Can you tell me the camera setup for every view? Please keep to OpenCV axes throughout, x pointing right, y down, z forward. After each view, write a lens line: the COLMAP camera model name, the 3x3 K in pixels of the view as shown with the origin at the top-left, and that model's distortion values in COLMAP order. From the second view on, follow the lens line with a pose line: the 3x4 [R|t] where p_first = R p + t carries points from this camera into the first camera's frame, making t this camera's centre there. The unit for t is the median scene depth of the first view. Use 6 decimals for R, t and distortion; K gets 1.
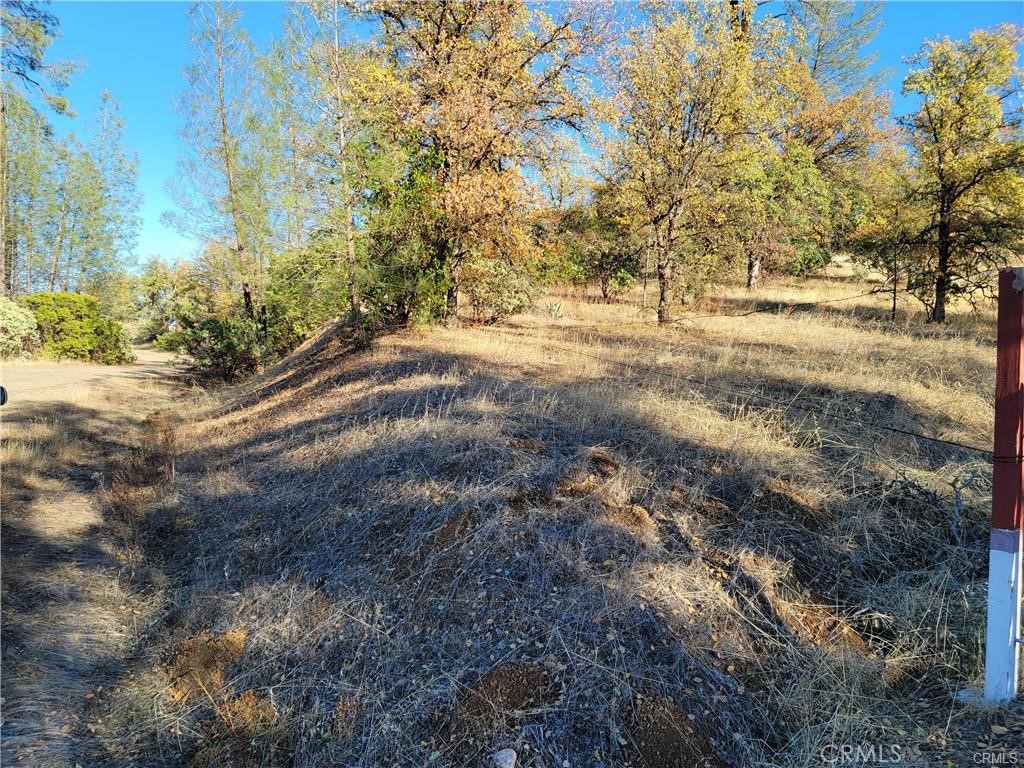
lens RADIAL K [[778.5, 0, 511.4], [0, 778.5, 387.3], [0, 0, 1]] dist [0.072622, -0.075024]
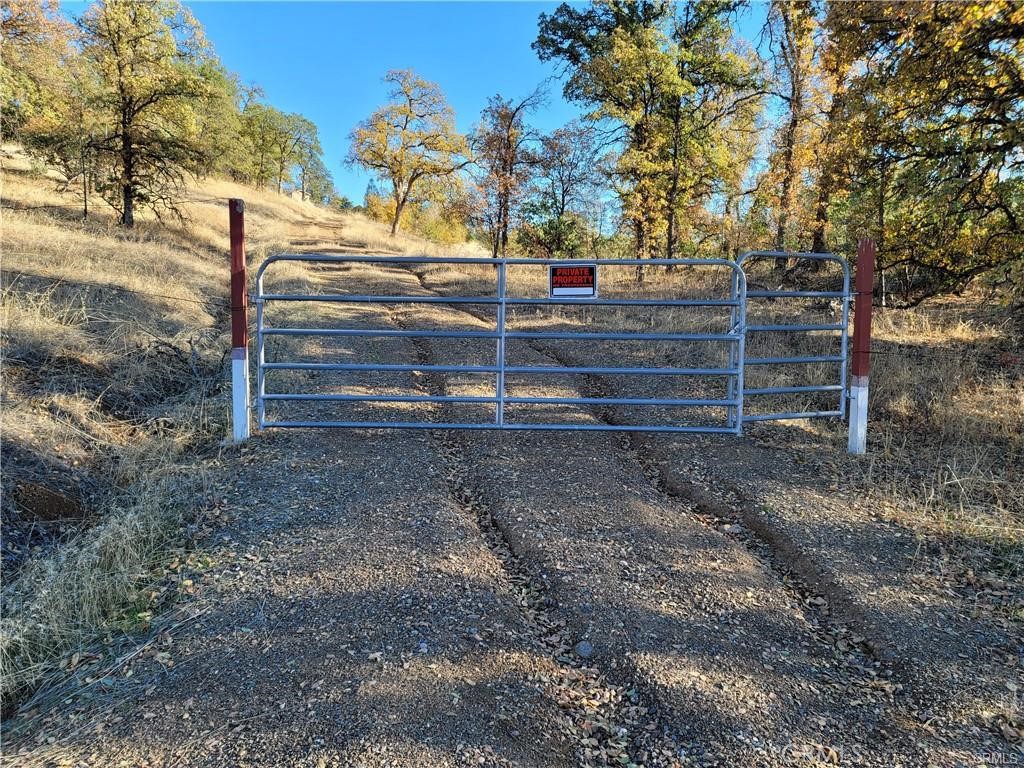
lens RADIAL K [[778.5, 0, 507.9], [0, 778.5, 381.1], [0, 0, 1]] dist [0.072622, -0.075024]
pose [[0.574861, -0.089037, 0.813393, -0.068045], [-0.003707, 0.993769, 0.111402, 0.006681], [-0.818243, -0.067056, 0.570948, -0.073857]]
